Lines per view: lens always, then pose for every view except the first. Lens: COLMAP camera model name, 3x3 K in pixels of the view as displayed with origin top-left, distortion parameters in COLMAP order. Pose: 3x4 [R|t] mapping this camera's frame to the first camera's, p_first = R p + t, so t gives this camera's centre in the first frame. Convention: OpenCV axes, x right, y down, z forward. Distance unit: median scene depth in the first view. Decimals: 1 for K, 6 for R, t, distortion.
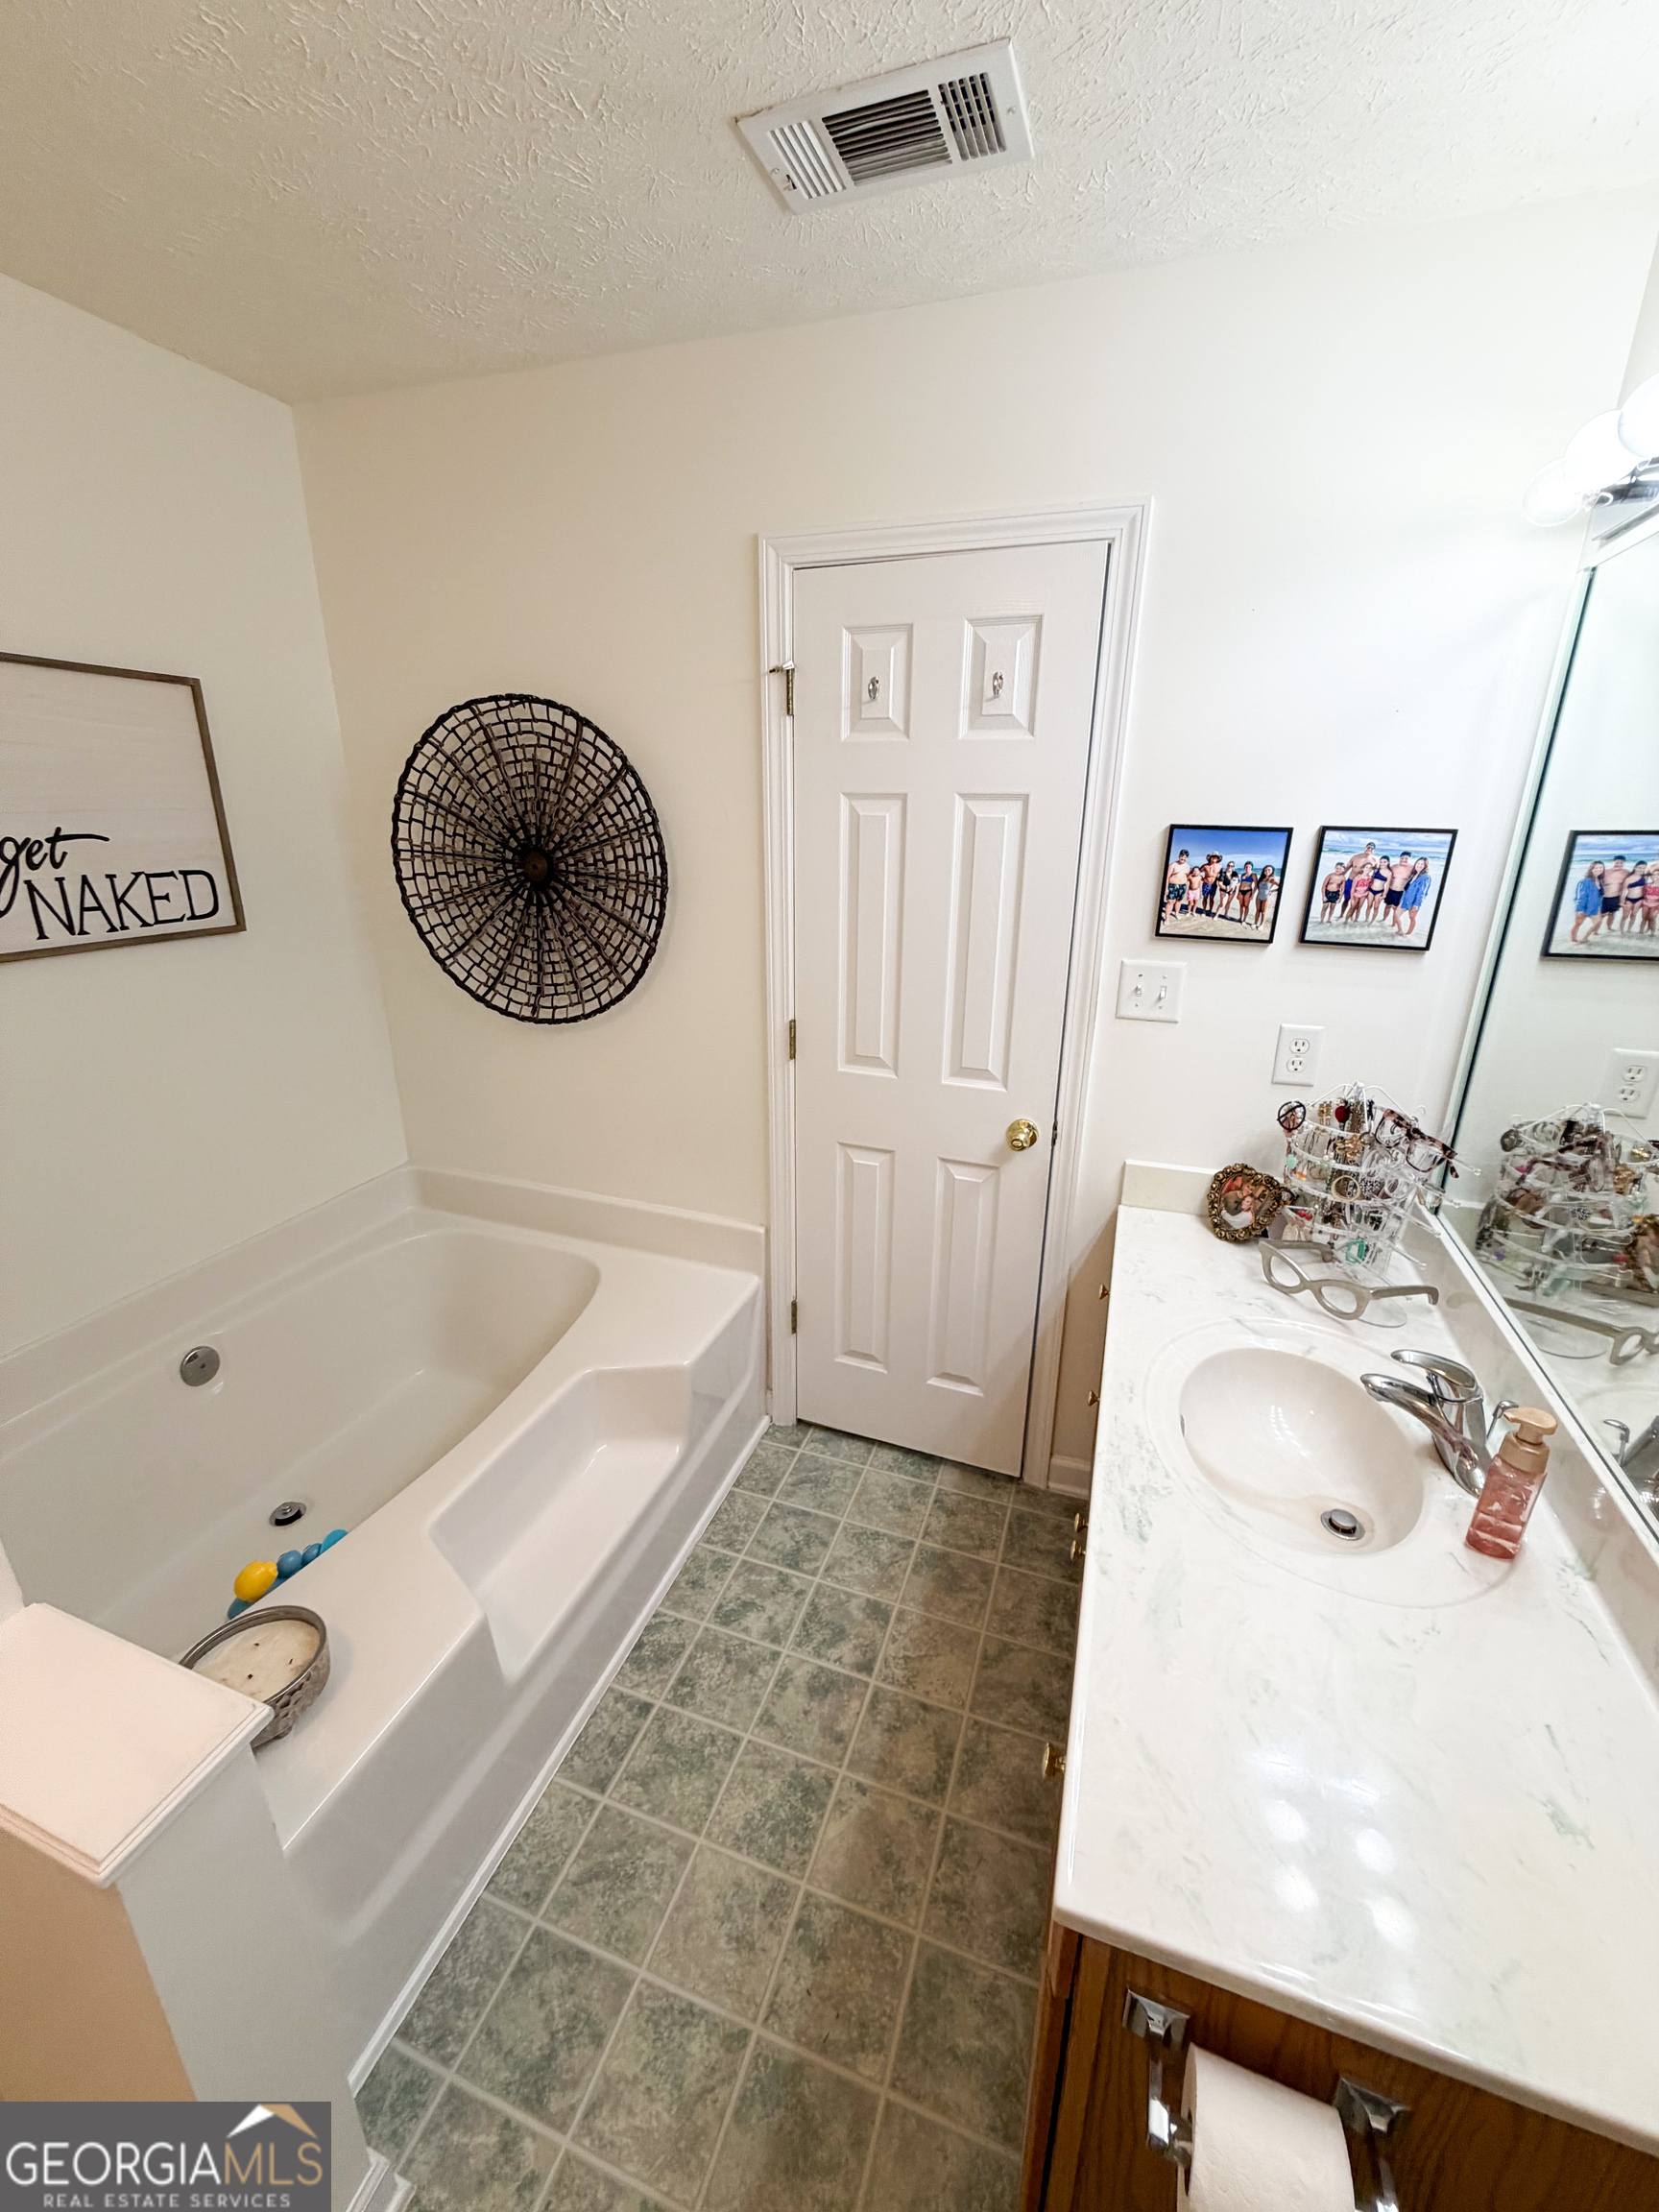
lens RADIAL K [[882.6, 0, 829.7], [0, 882.6, 1098.9], [0, 0, 1]] dist [0.000597, -0.000089]
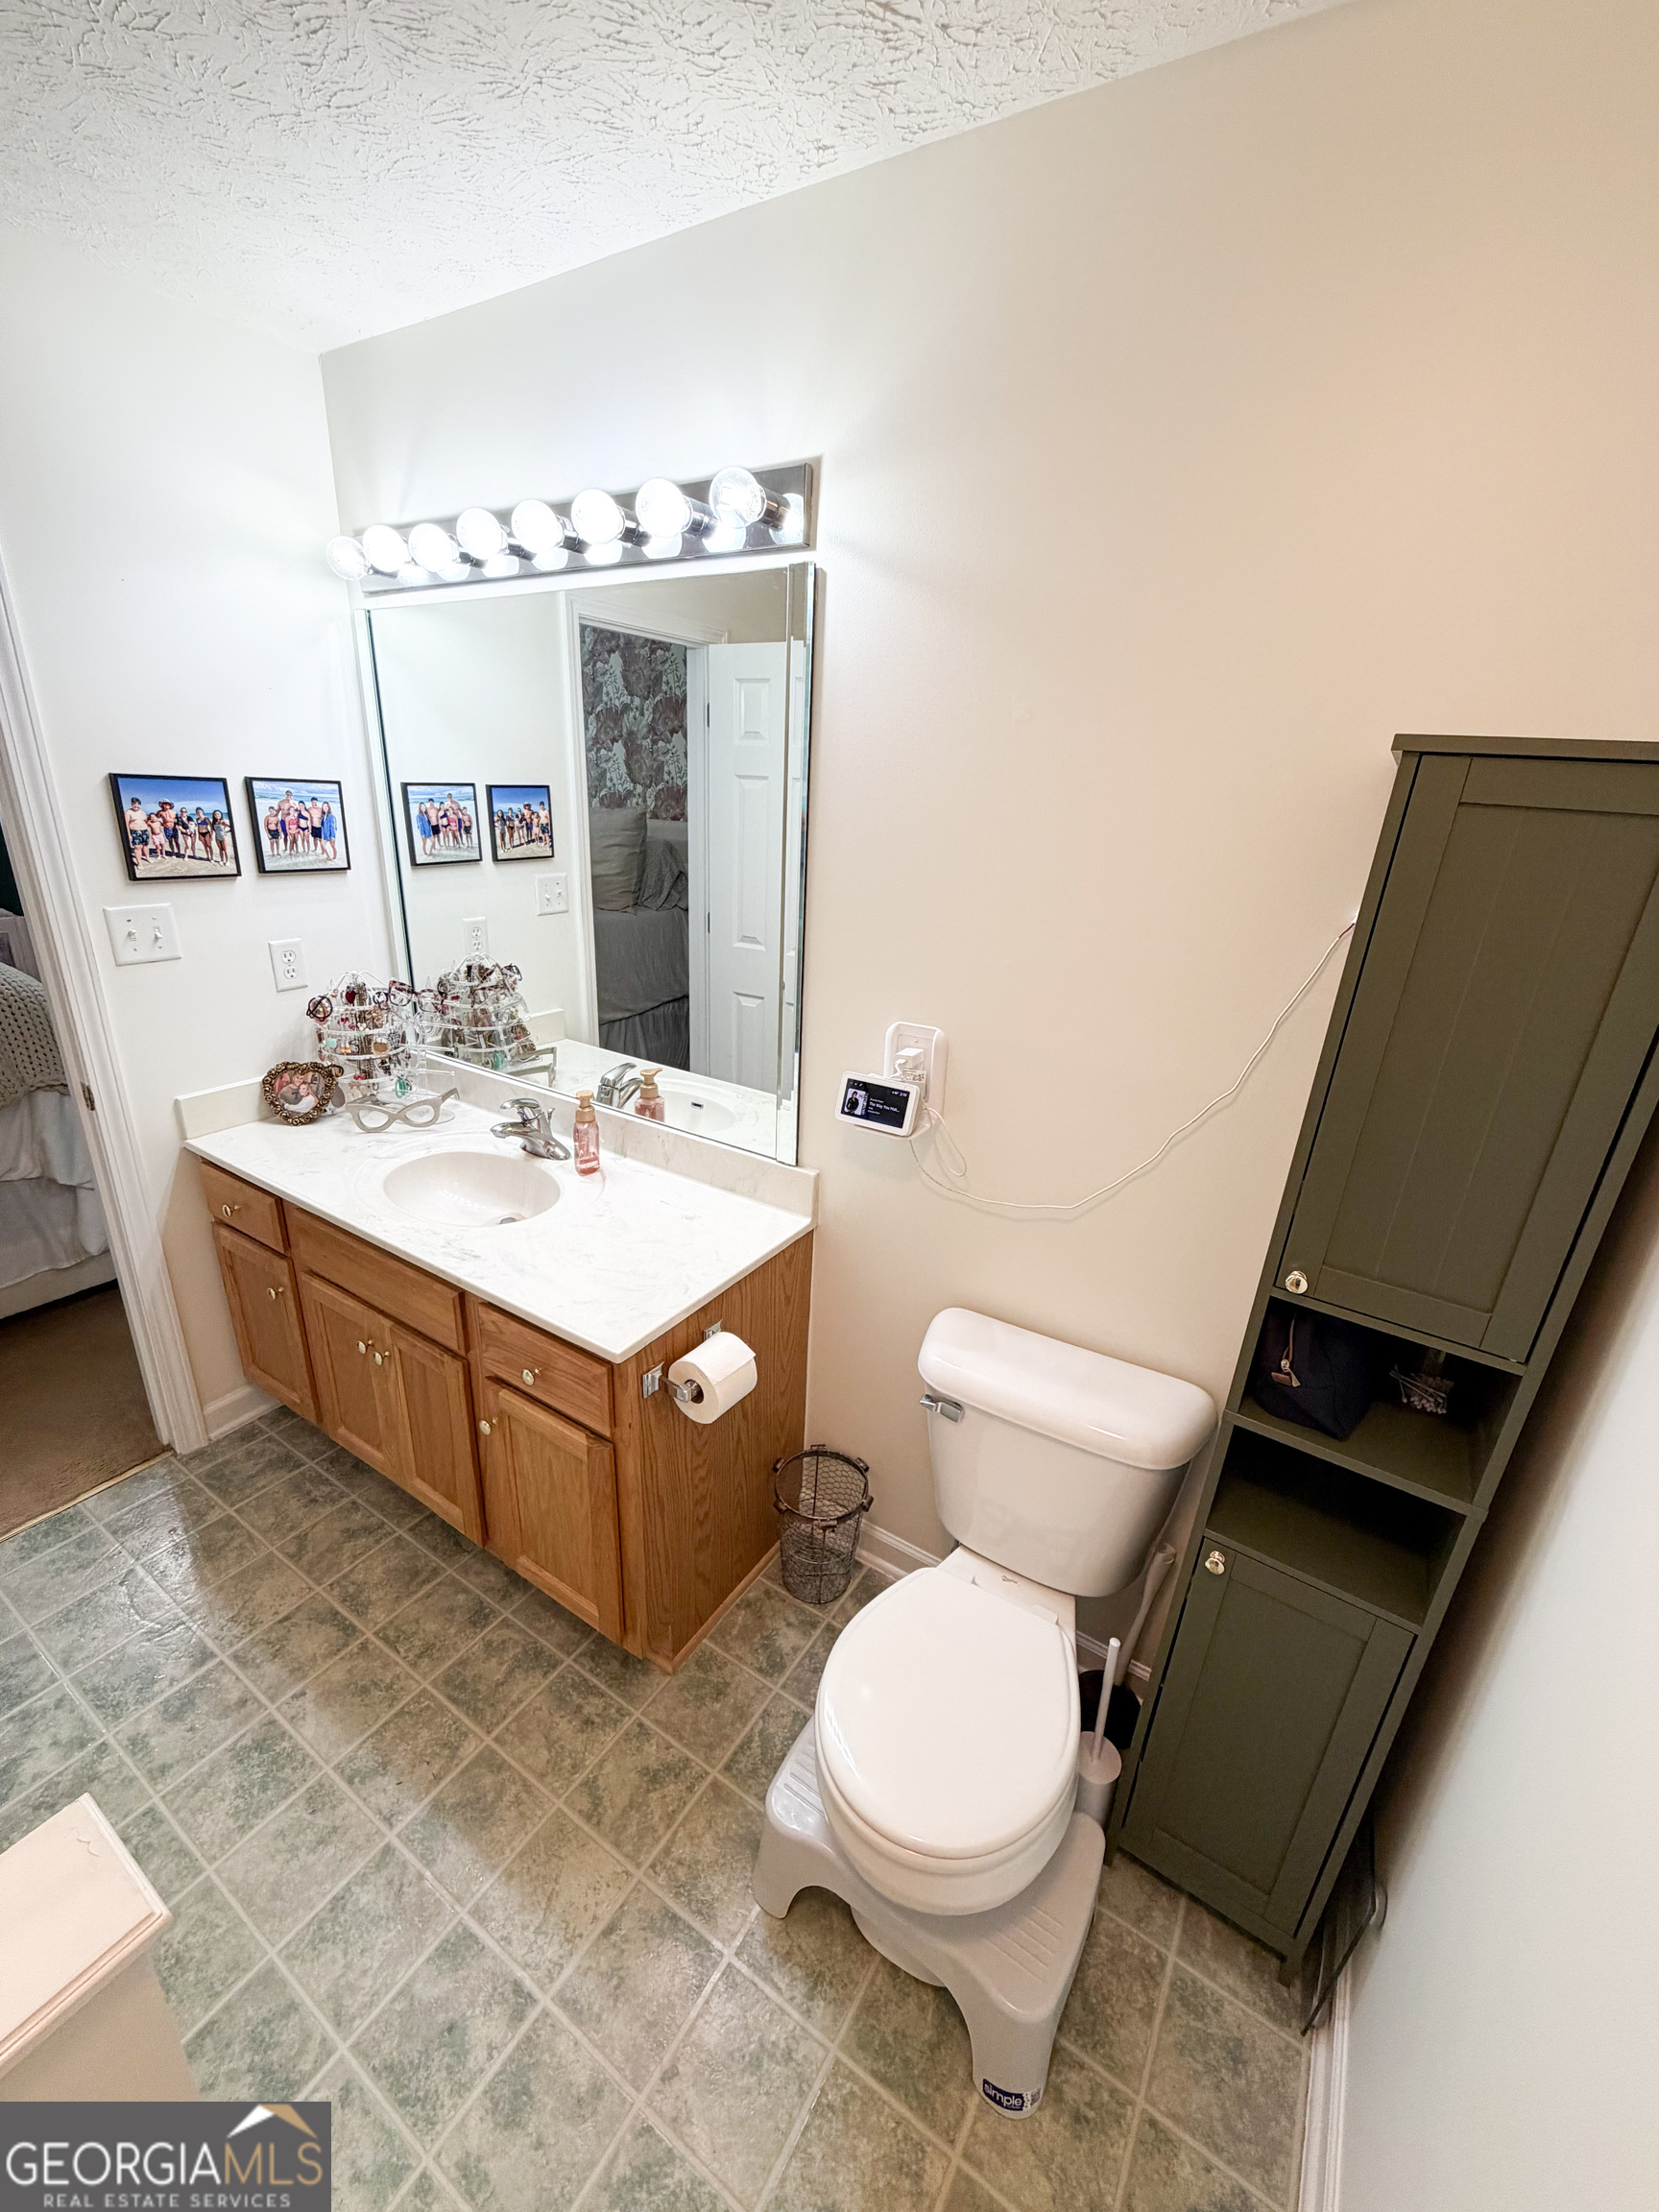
lens RADIAL K [[882.6, 0, 829.7], [0, 882.6, 1098.9], [0, 0, 1]] dist [0.000597, -0.000089]
pose [[0.226676, -0.323947, 0.918519, -0.541790], [0.269651, 0.927076, 0.260419, 0.008236], [-0.935899, 0.188649, 0.297499, -0.051265]]
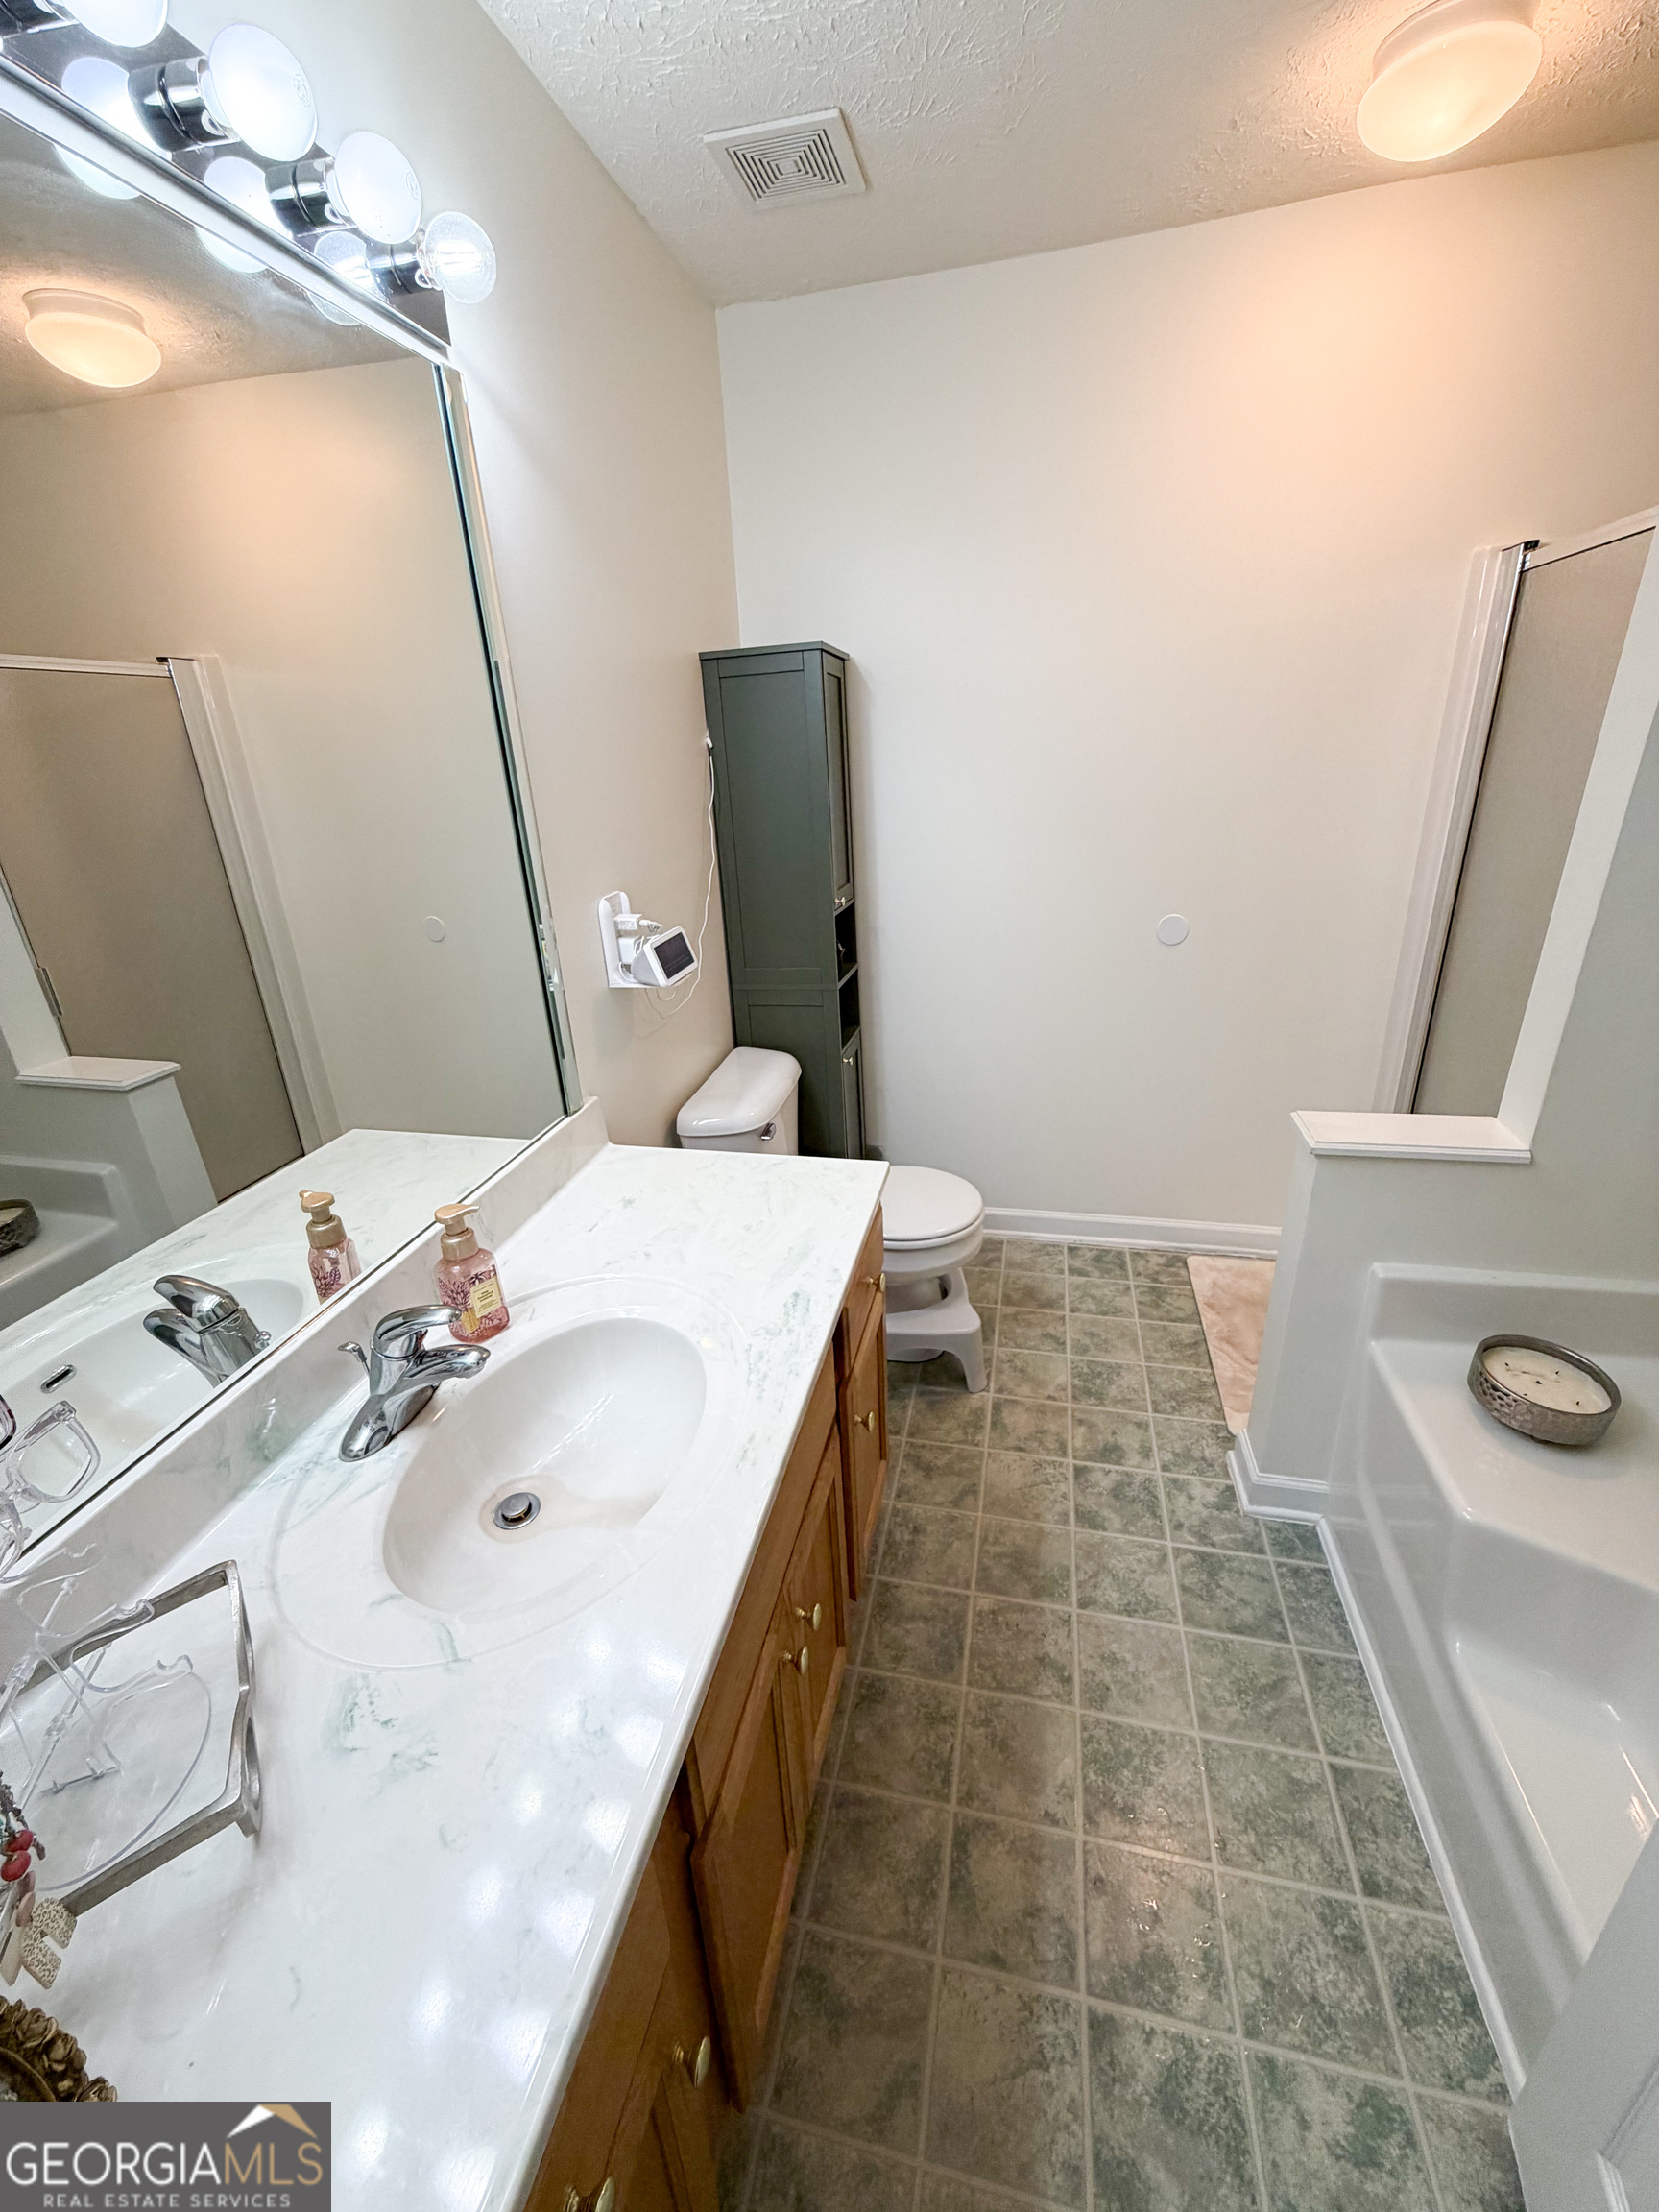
lens RADIAL K [[882.6, 0, 829.7], [0, 882.6, 1098.9], [0, 0, 1]] dist [0.000597, -0.000089]
pose [[-0.992836, 0.076741, -0.091579, 0.261210], [-0.000960, 0.761320, 0.648375, -0.286878], [0.119478, 0.643818, -0.755793, 1.123162]]
